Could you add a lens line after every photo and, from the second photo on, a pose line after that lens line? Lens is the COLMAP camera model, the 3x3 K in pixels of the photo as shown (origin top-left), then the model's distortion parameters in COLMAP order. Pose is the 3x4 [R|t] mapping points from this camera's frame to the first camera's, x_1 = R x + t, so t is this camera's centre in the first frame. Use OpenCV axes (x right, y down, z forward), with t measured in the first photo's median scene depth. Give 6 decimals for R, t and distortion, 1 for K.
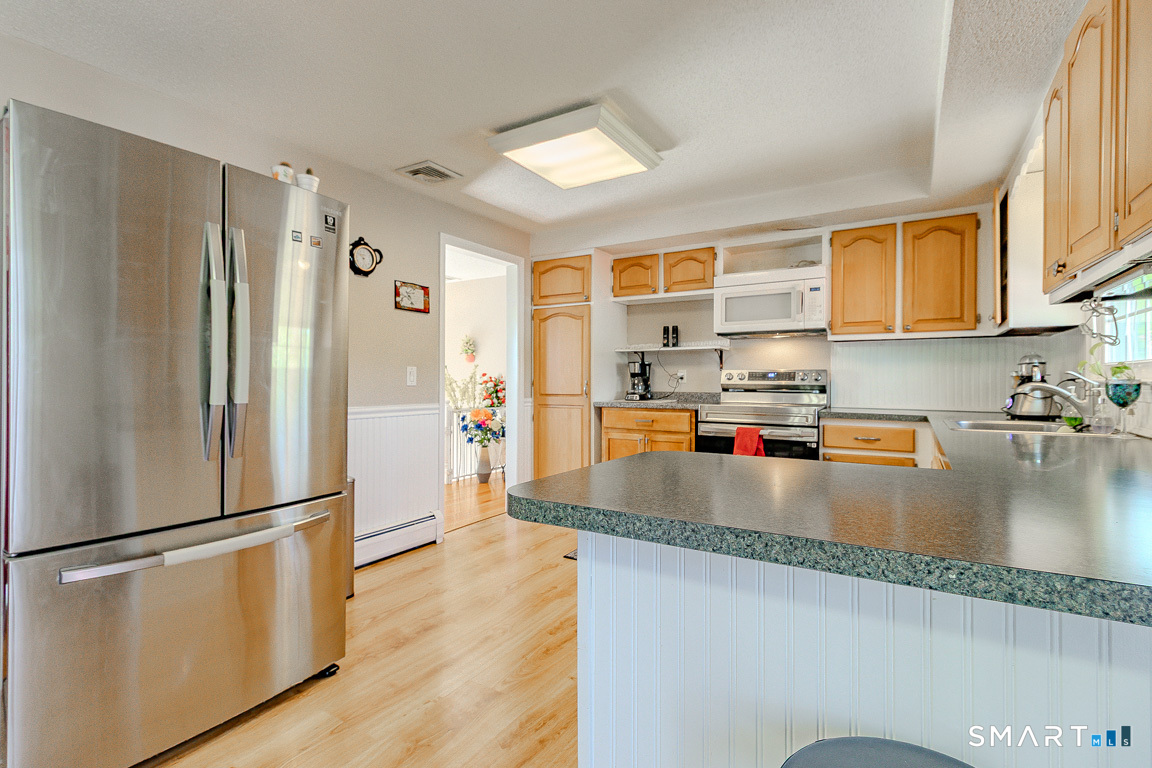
lens RADIAL K [[540.5, 0, 576.0], [0, 540.5, 384.0], [0, 0, 1]] dist [0.001051, 0.000448]
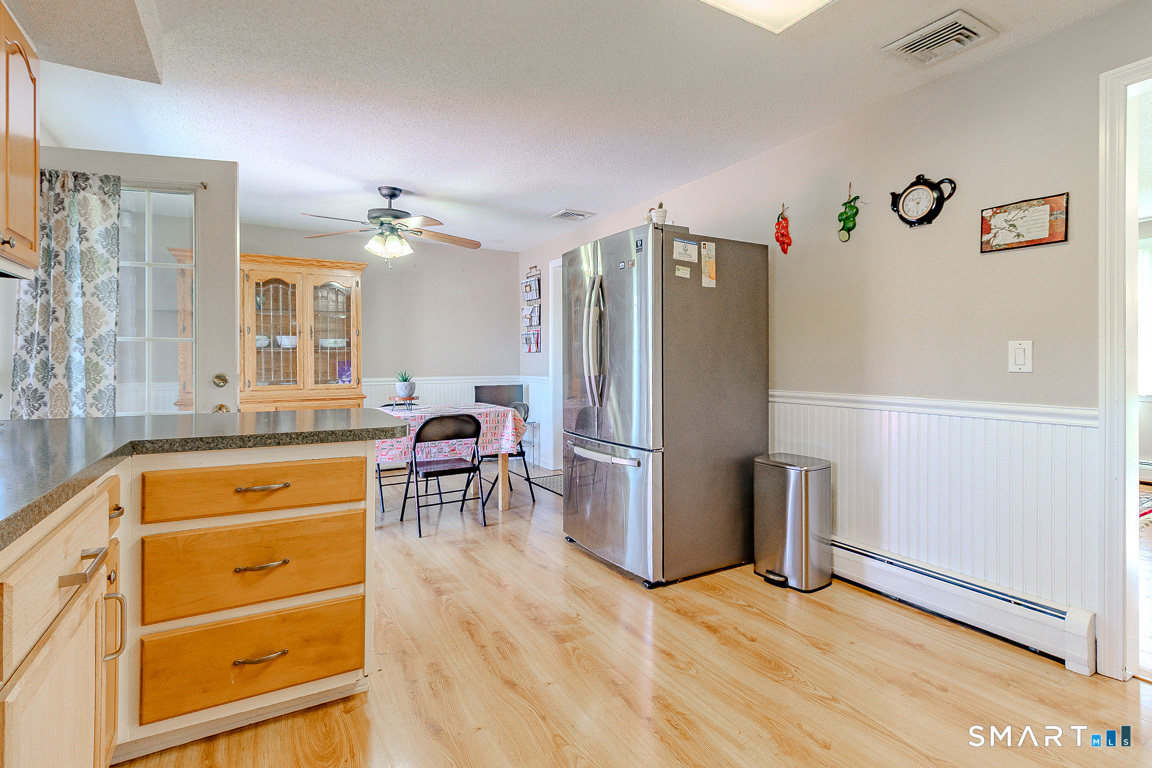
lens RADIAL K [[554.8, 0, 588.3], [0, 554.8, 360.8], [0, 0, 1]] dist [0.002118, 0.000475]
pose [[-0.459525, -0.000980, -0.888164, 0.449971], [-0.006204, 0.999979, 0.002107, -0.007377], [0.888143, 0.006479, -0.459521, 0.830191]]
